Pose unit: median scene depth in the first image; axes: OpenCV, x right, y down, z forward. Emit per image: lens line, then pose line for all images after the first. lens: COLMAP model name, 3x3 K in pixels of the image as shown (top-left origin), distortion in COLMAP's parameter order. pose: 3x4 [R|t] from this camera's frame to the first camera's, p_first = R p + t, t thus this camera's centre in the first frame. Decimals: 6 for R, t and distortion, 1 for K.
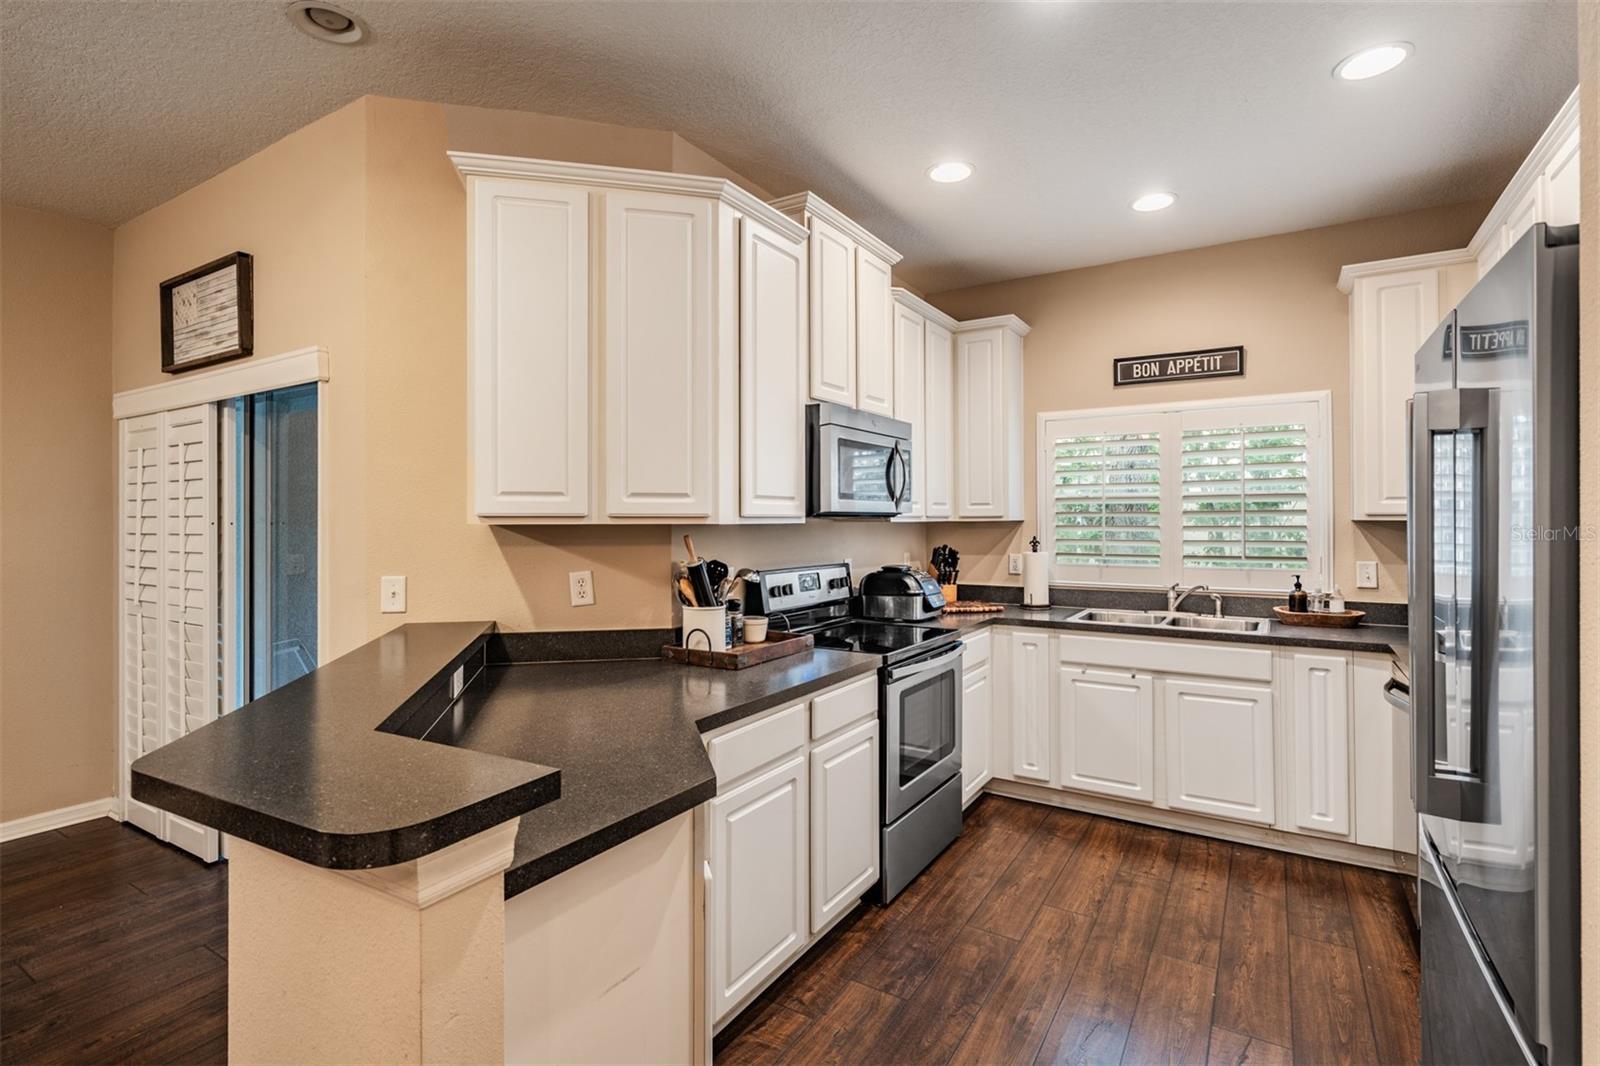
lens RADIAL K [[758.7, 0, 793.6], [0, 758.7, 514.1], [0, 0, 1]] dist [-0.000315, -0.000501]
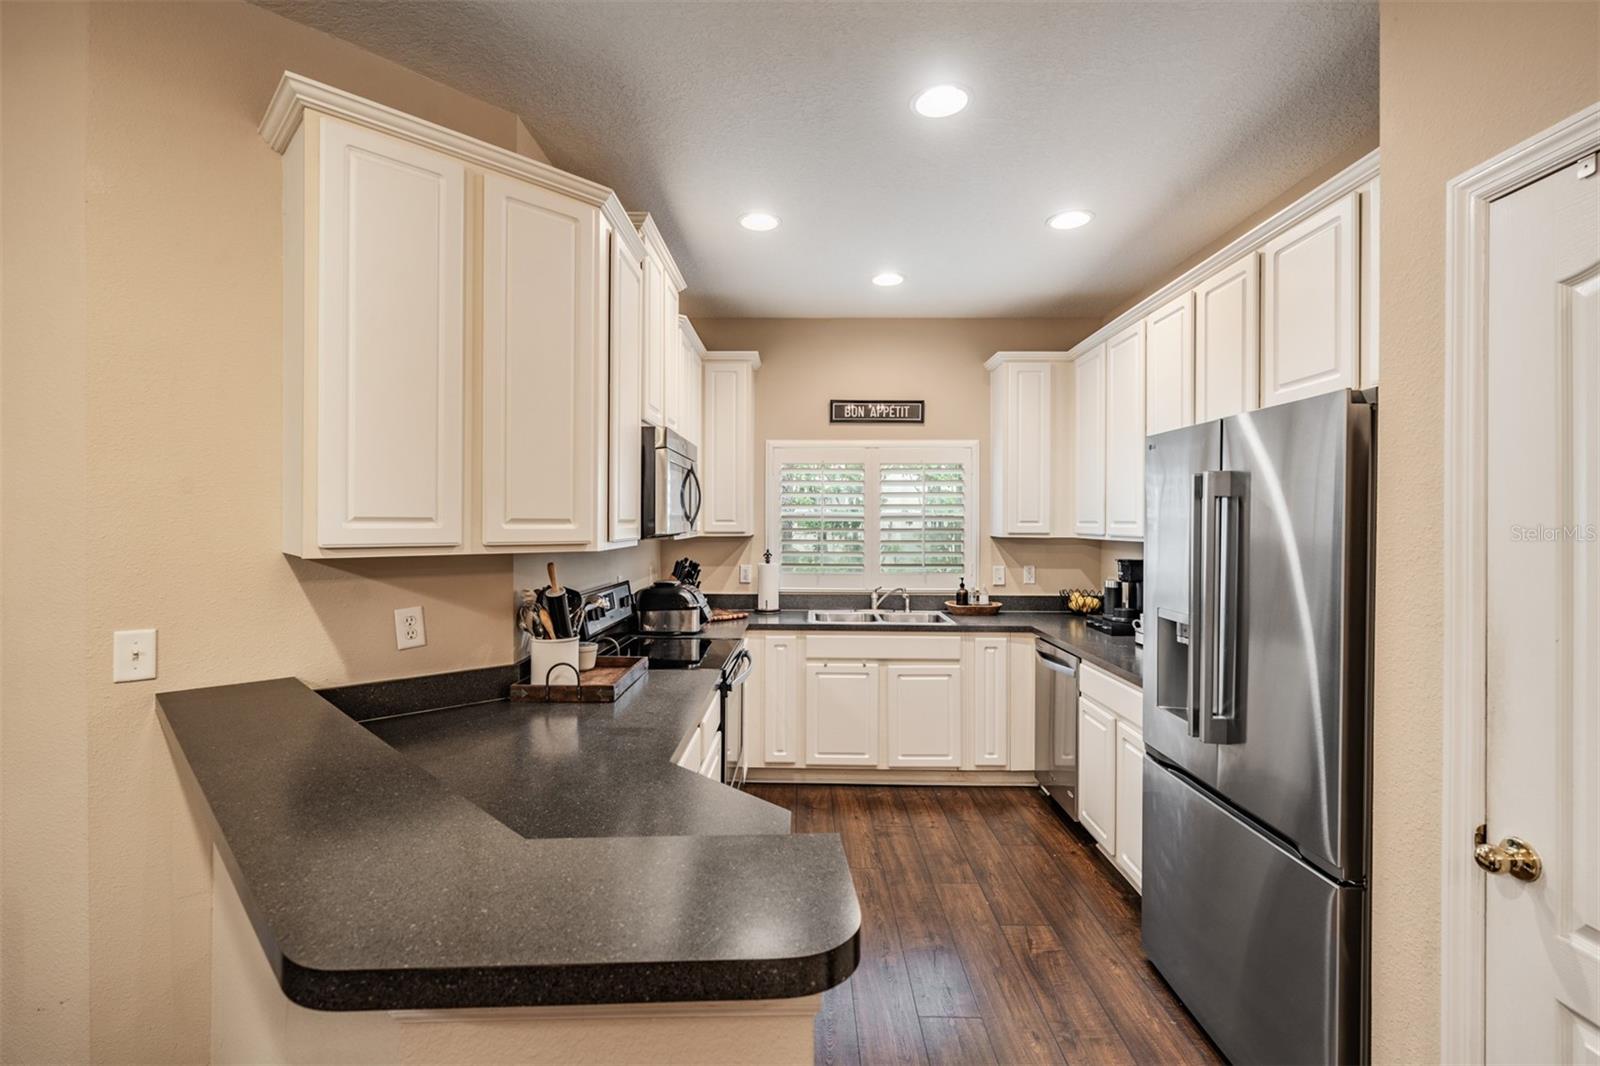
lens RADIAL K [[724.1, 0, 792.3], [0, 724.1, 524.9], [0, 0, 1]] dist [0.001564, -0.000237]
pose [[0.854183, 0.003852, 0.519958, -0.254593], [-0.010726, 0.999890, 0.010212, -0.022448], [-0.519862, -0.014300, 0.854131, 0.068491]]
